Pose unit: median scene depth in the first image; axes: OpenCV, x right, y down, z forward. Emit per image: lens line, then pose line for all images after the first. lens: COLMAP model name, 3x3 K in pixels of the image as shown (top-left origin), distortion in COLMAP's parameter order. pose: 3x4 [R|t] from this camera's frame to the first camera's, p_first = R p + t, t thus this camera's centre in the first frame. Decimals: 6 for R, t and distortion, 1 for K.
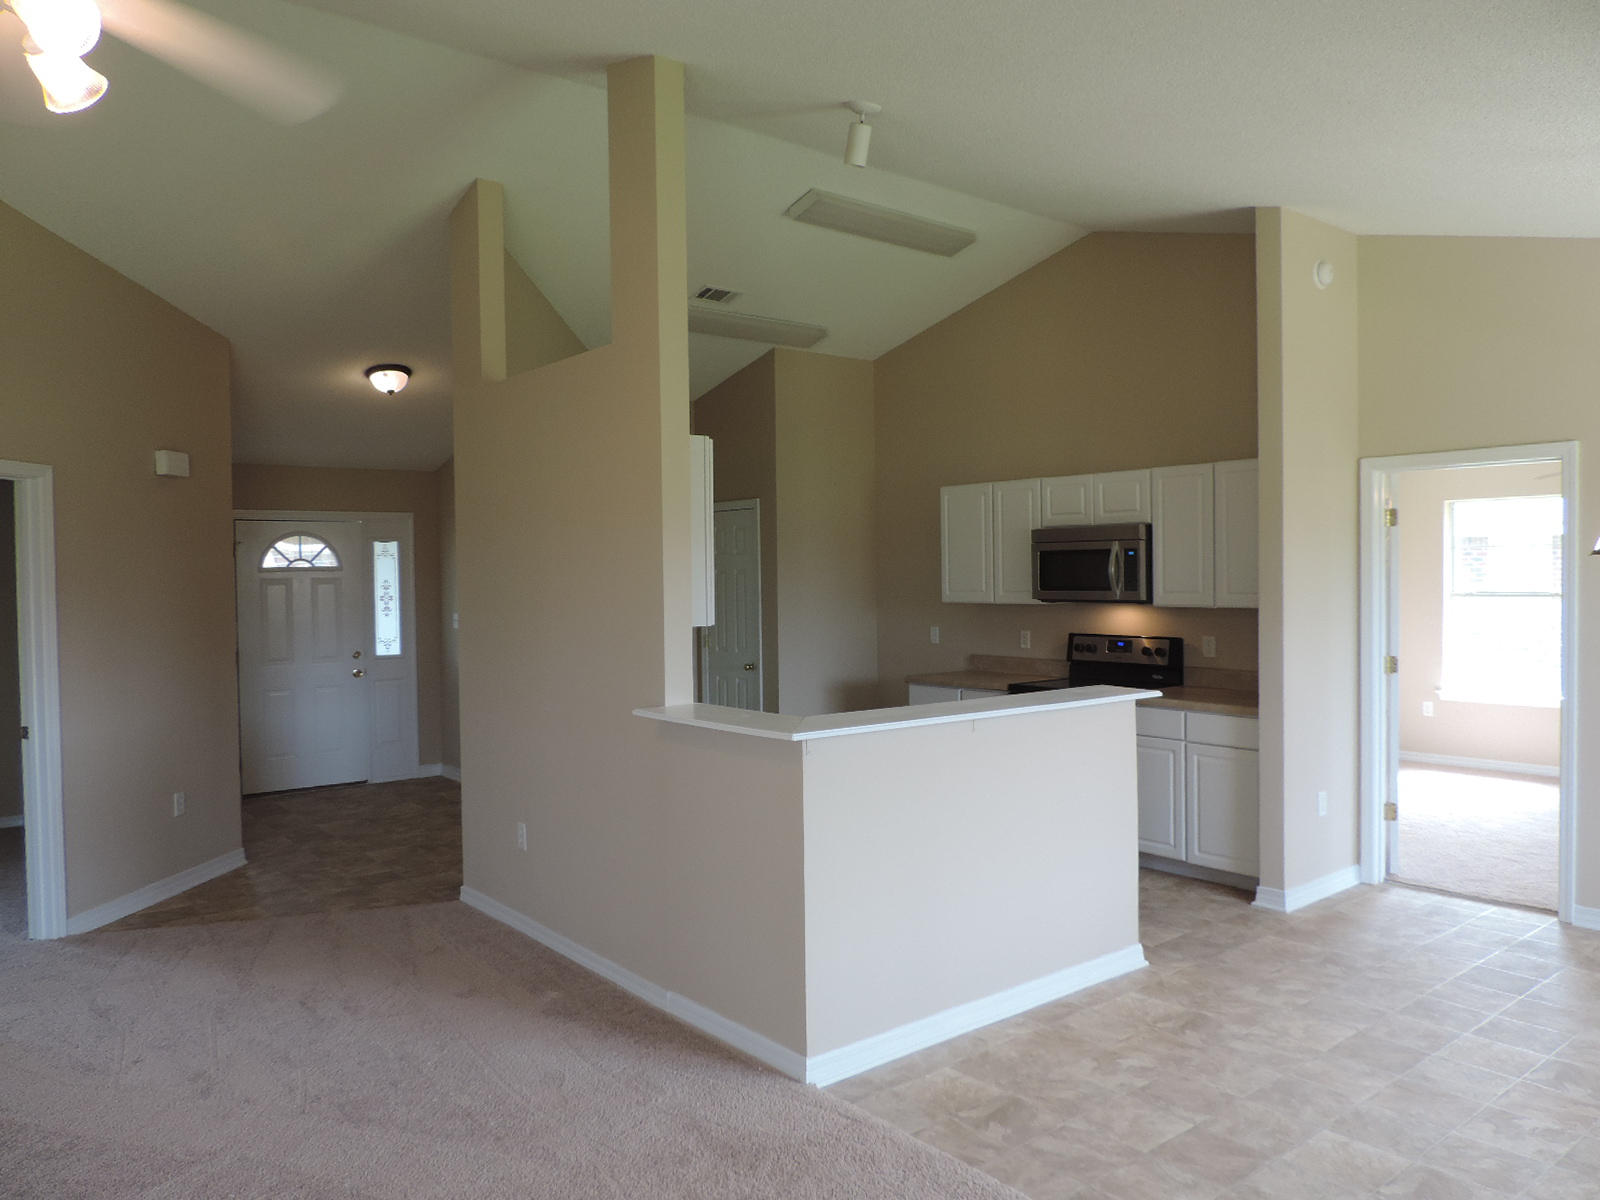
lens RADIAL K [[1142.9, 0, 803.0], [0, 1142.9, 594.1], [0, 0, 1]] dist [-0.016908, -0.001369]
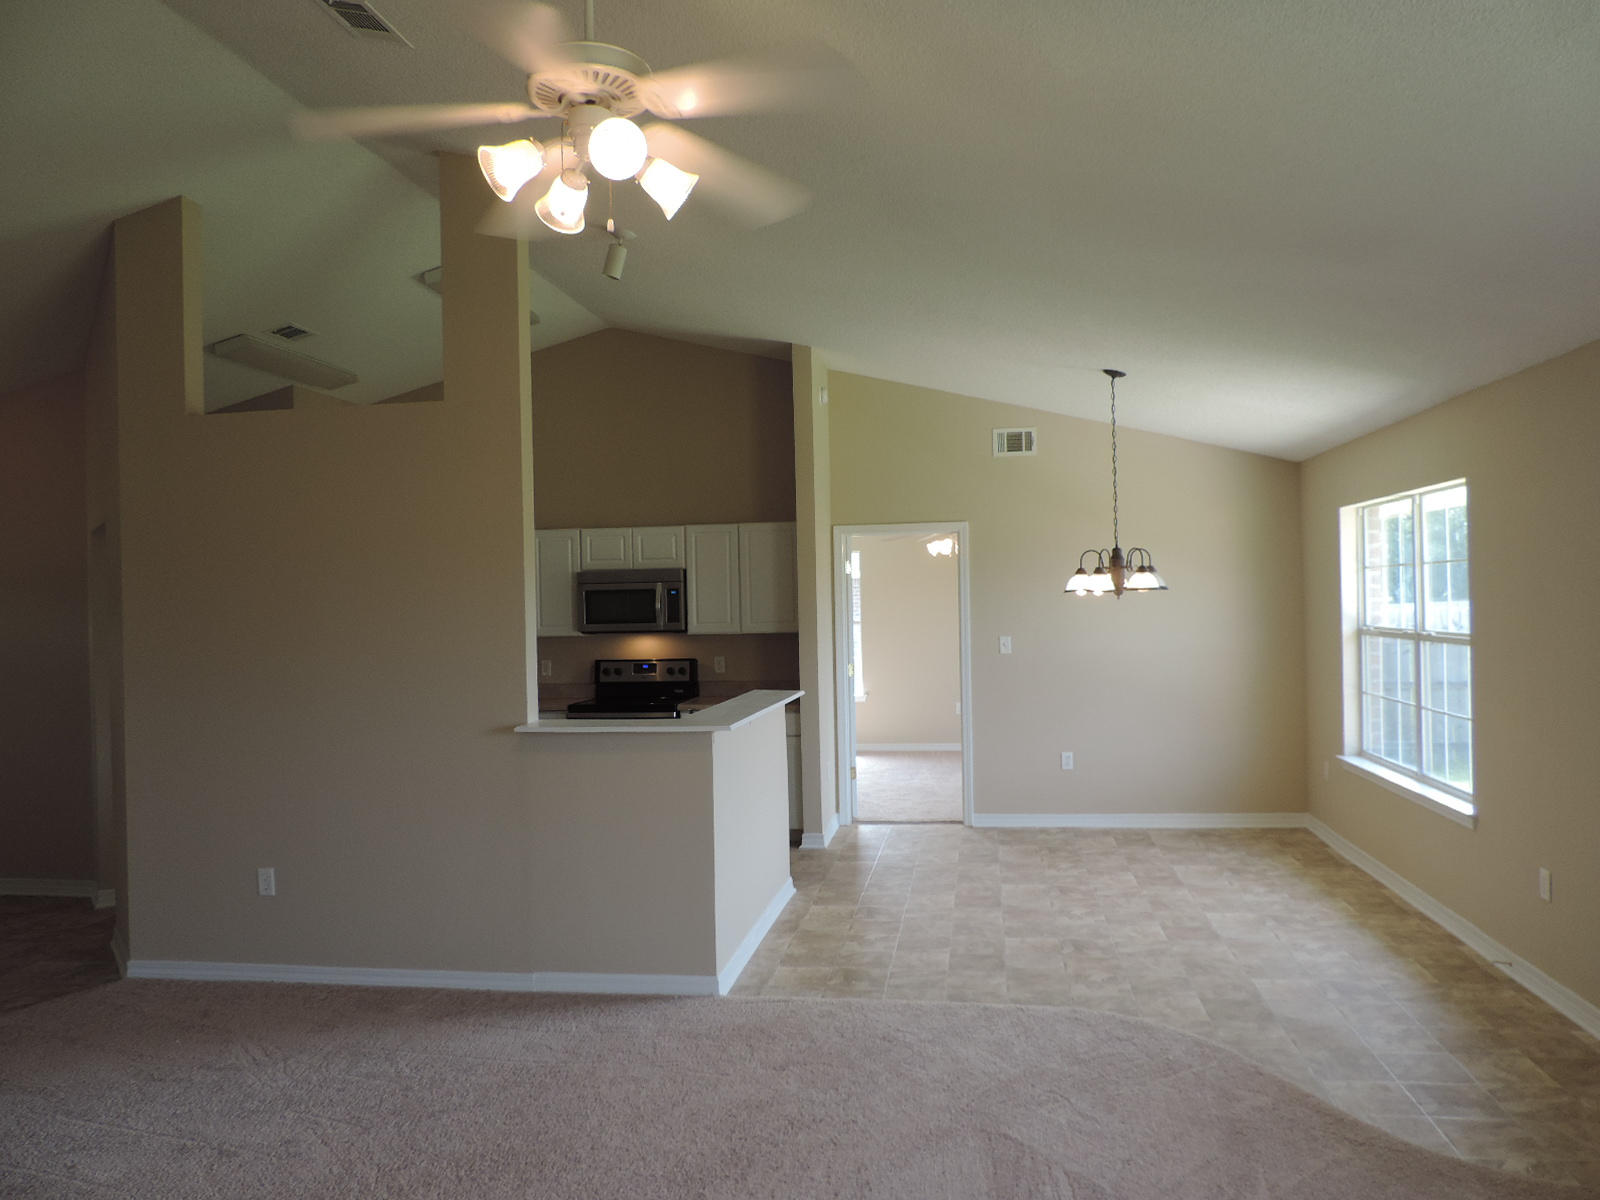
lens RADIAL K [[1142.9, 0, 803.0], [0, 1142.9, 594.1], [0, 0, 1]] dist [-0.016908, -0.001369]
pose [[0.741991, -0.000216, 0.670410, -0.489595], [0.024635, 0.999333, -0.026943, 0.003859], [-0.669957, 0.036507, 0.741502, -0.032066]]
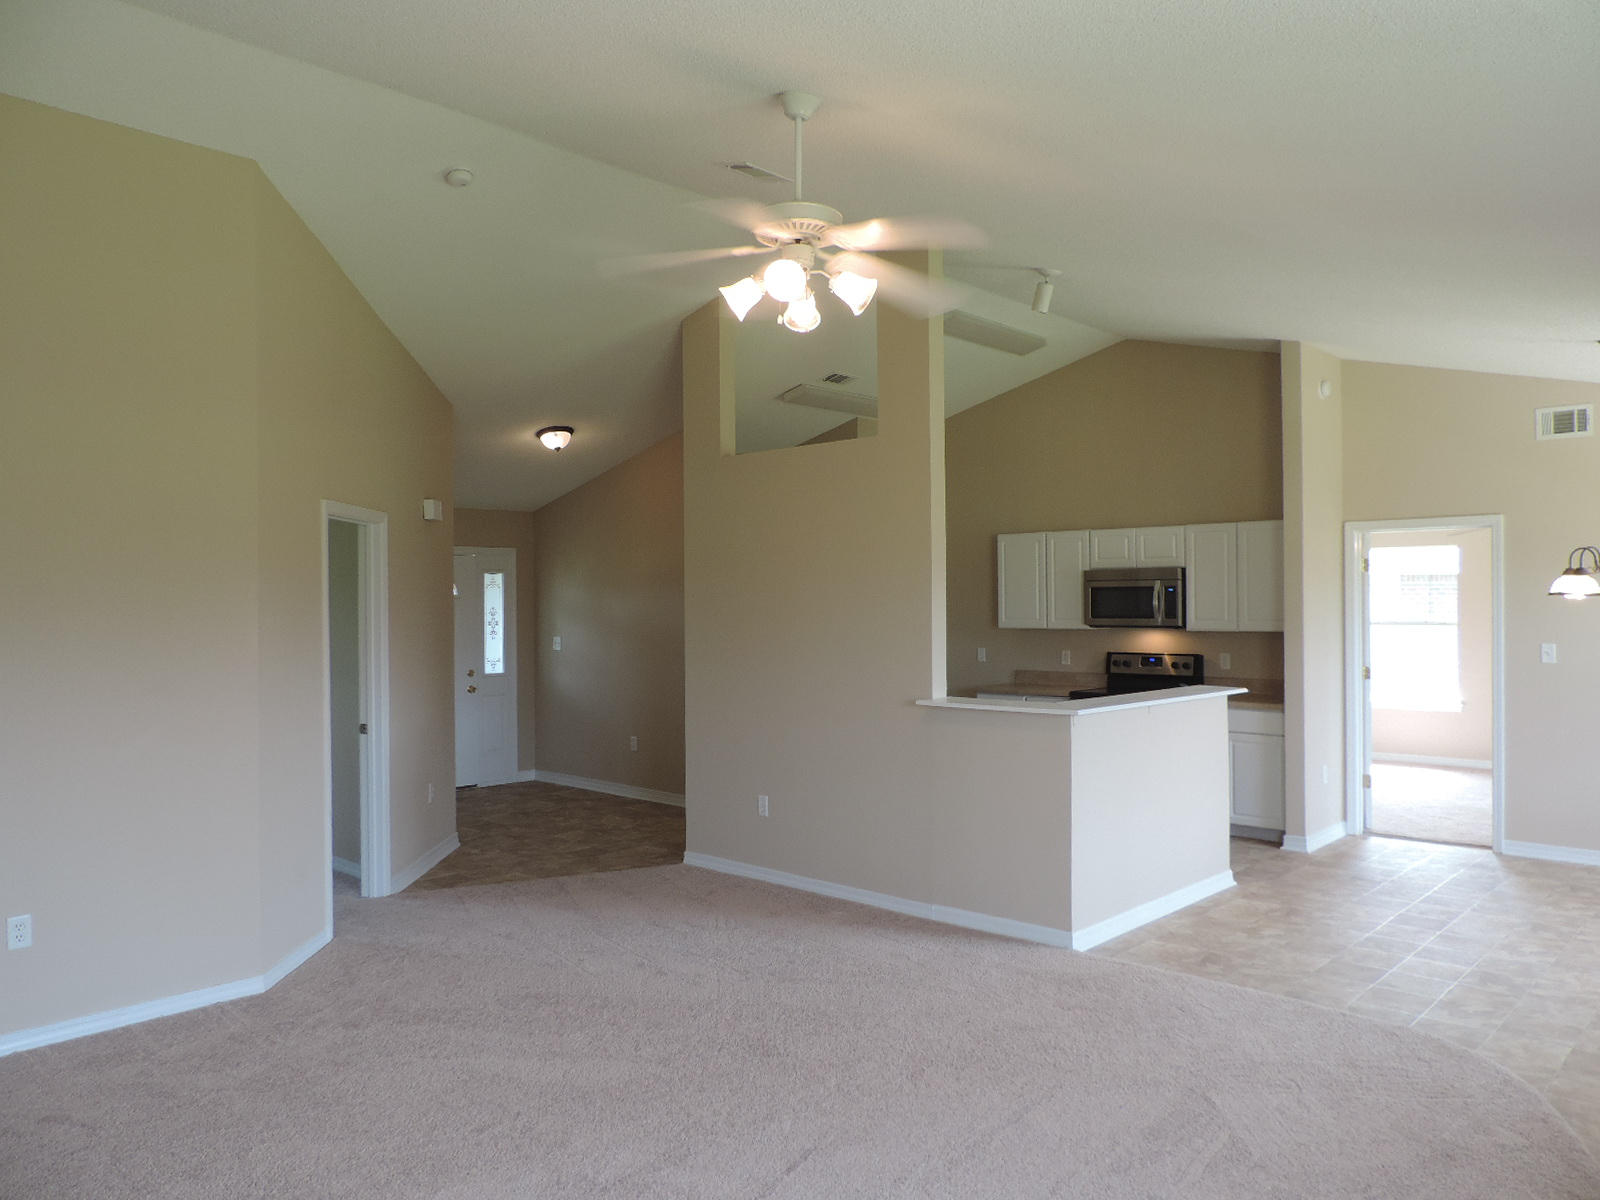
lens RADIAL K [[1142.9, 0, 803.0], [0, 1142.9, 594.1], [0, 0, 1]] dist [-0.016908, -0.001369]
pose [[0.991048, 0.007037, 0.133318, -0.331318], [-0.003551, 0.999646, -0.026372, 0.005497], [-0.133457, 0.025663, 0.990722, -0.261414]]
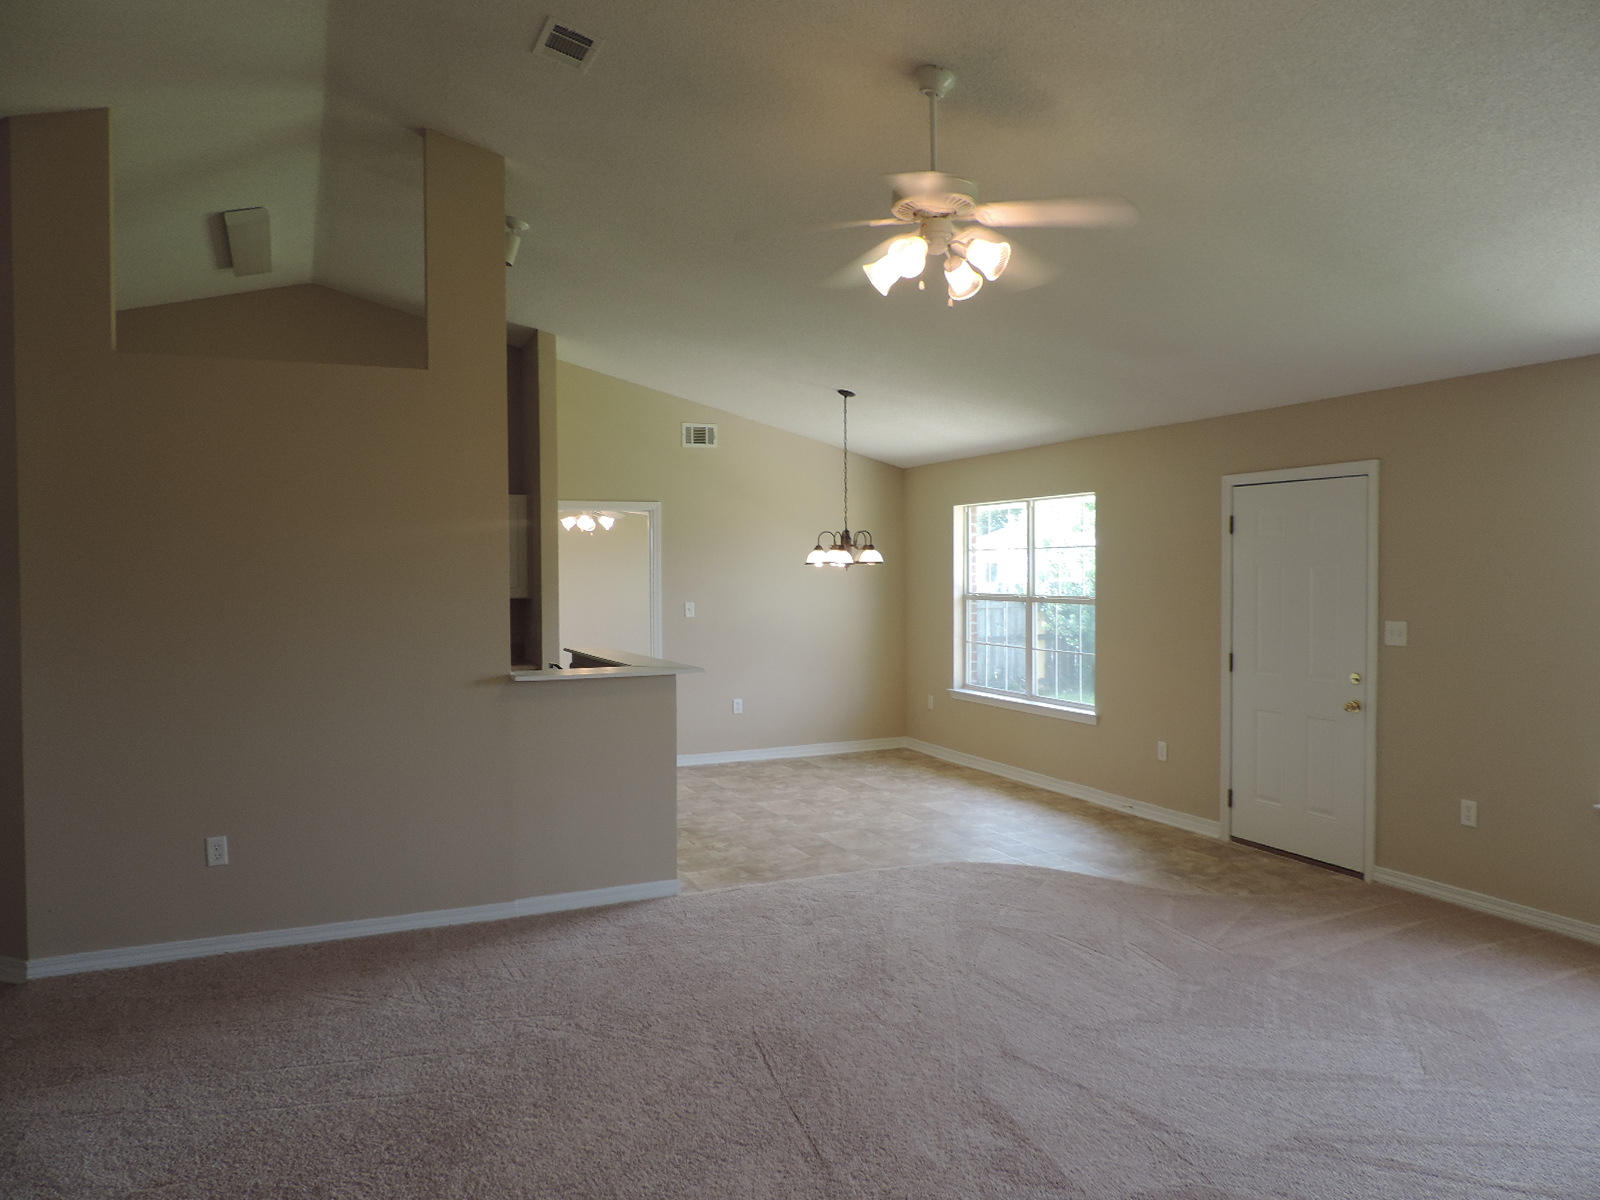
lens RADIAL K [[1148.2, 0, 802.5], [0, 1148.2, 592.3], [0, 0, 1]] dist [-0.008185, -0.002747]
pose [[0.261335, -0.009294, 0.965203, -0.898027], [0.021519, 0.999761, 0.003801, 0.007014], [-0.965008, 0.019777, 0.261473, 0.253727]]
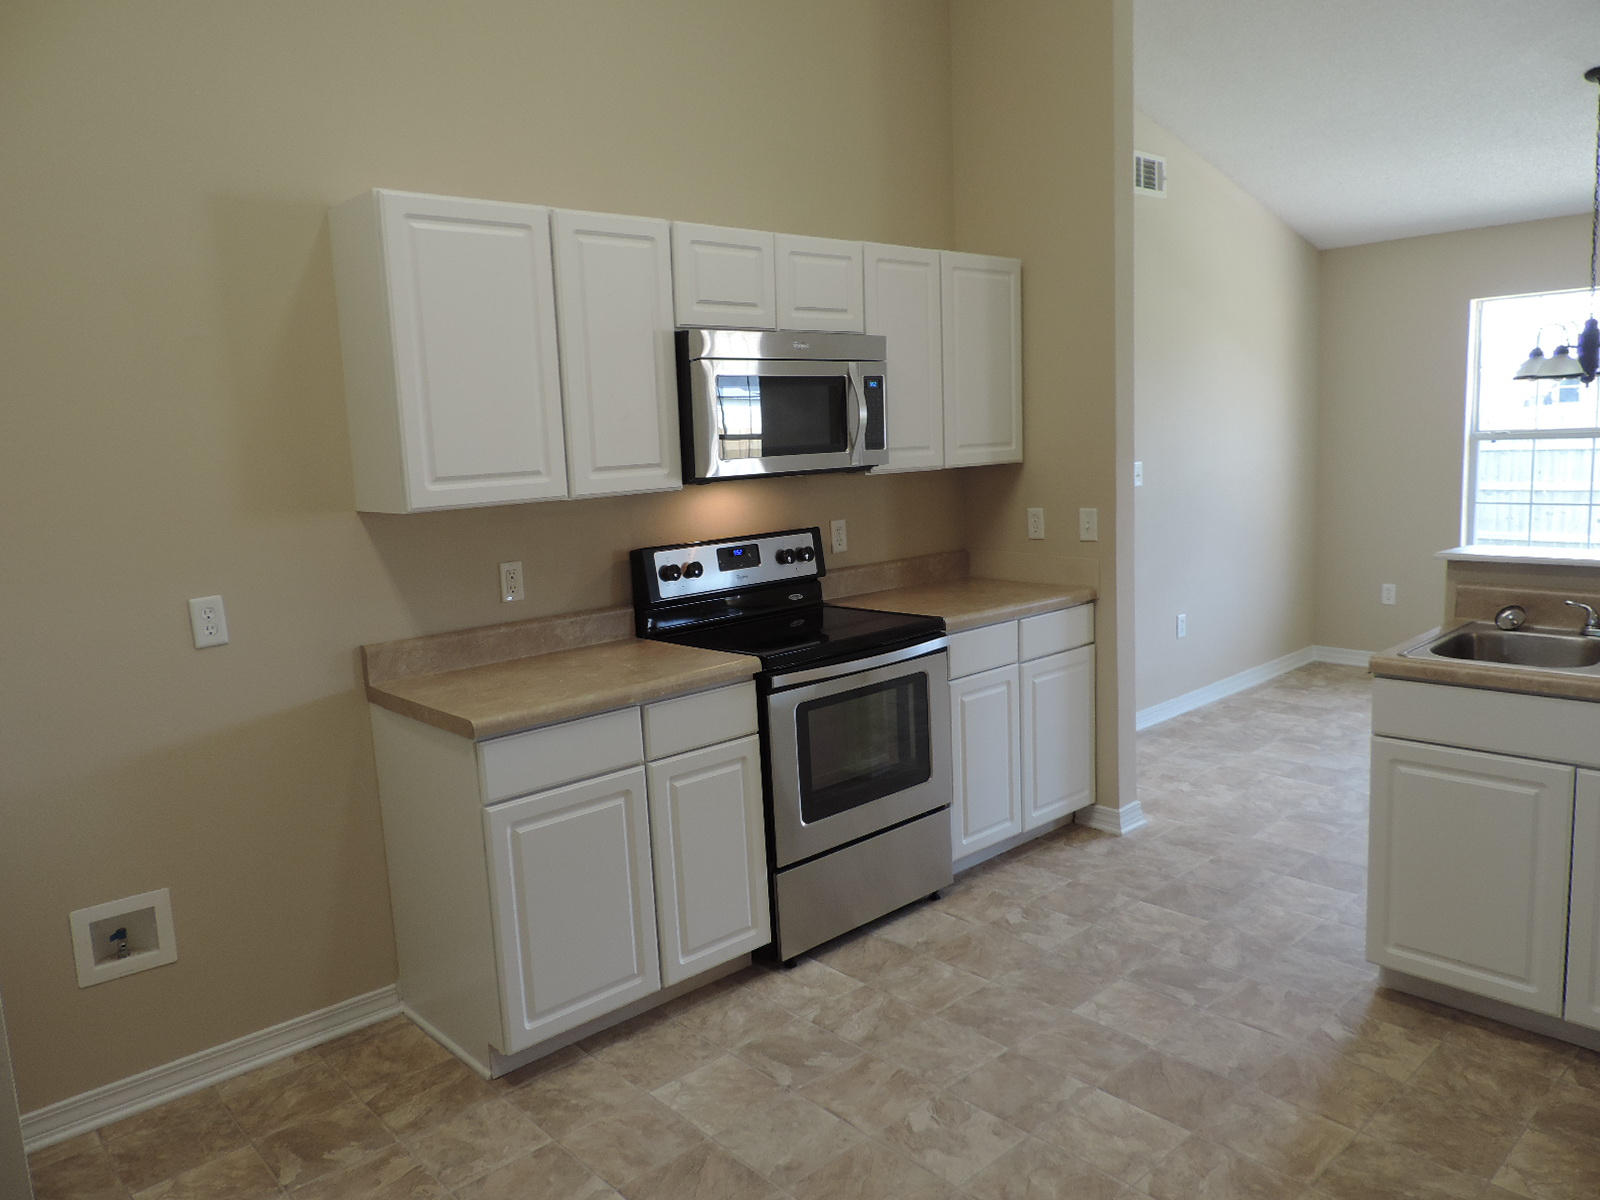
lens RADIAL K [[1142.9, 0, 803.0], [0, 1142.9, 594.1], [0, 0, 1]] dist [-0.016908, -0.001369]
pose [[-0.061632, -0.129261, 0.989693, -0.331086], [0.060566, 0.989267, 0.132977, -0.010461], [-0.996260, 0.068138, -0.053142, 1.166427]]
